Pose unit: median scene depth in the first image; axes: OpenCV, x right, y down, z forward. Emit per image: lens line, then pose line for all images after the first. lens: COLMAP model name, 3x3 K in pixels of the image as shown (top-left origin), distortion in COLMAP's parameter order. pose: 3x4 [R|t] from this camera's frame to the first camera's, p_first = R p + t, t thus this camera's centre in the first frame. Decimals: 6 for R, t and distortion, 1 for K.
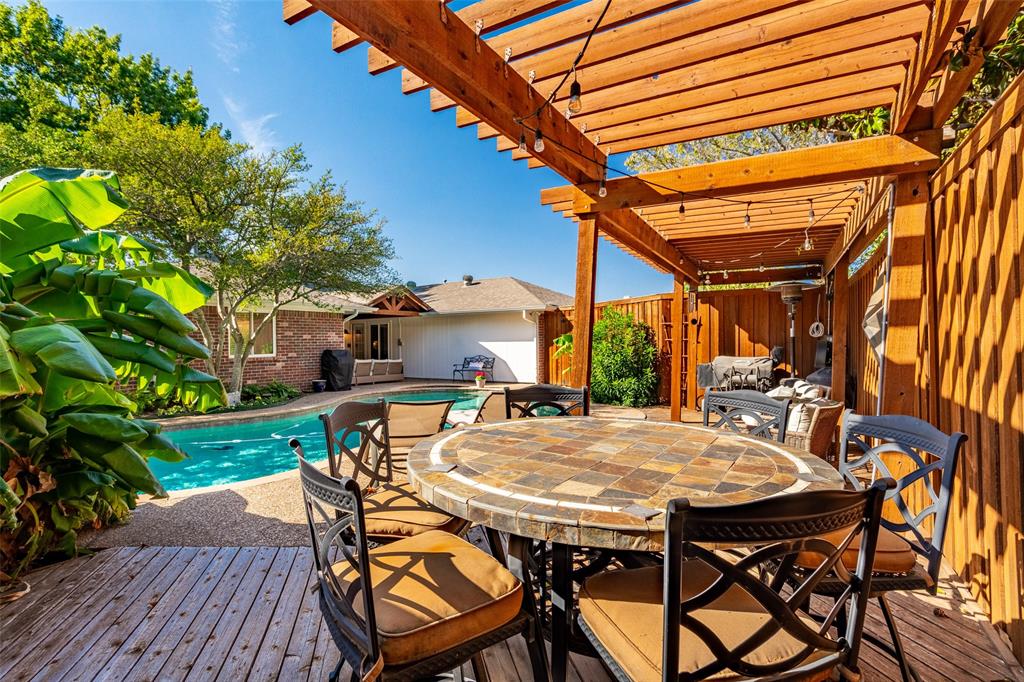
lens RADIAL K [[458.3, 0, 502.5], [0, 458.3, 341.2], [0, 0, 1]] dist [-0.000345, 0.000121]
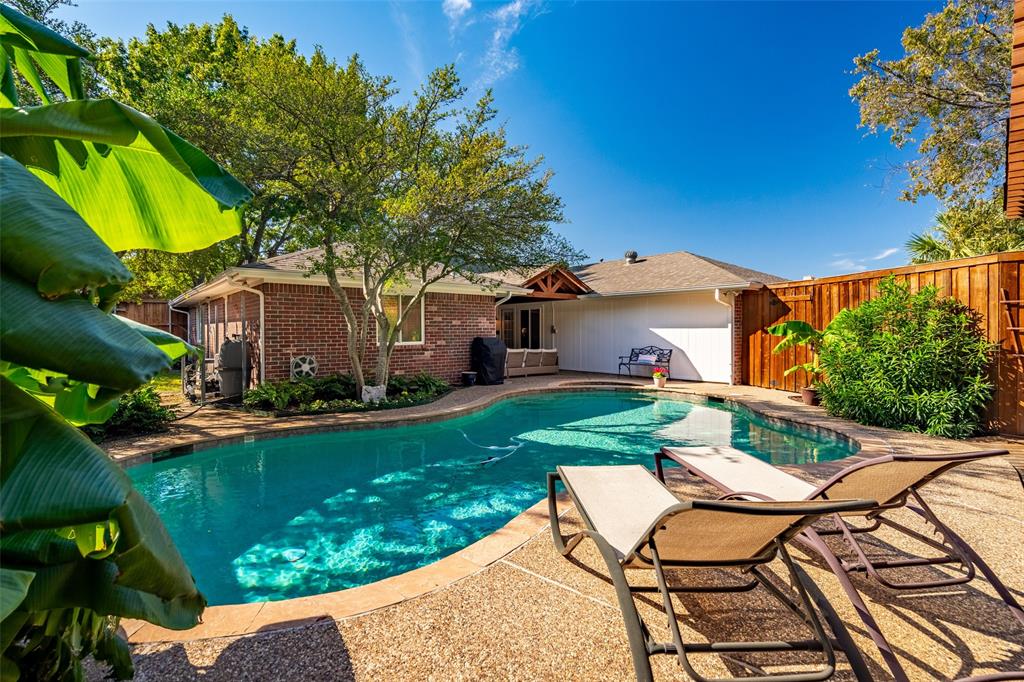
lens RADIAL K [[463.0, 0, 511.6], [0, 463.0, 331.0], [0, 0, 1]] dist [-0.000044, 0.000106]
pose [[0.961246, 0.008008, -0.275576, -0.071019], [-0.006648, 0.999961, 0.005867, 0.000634], [0.275612, -0.003808, 0.961261, 0.155089]]
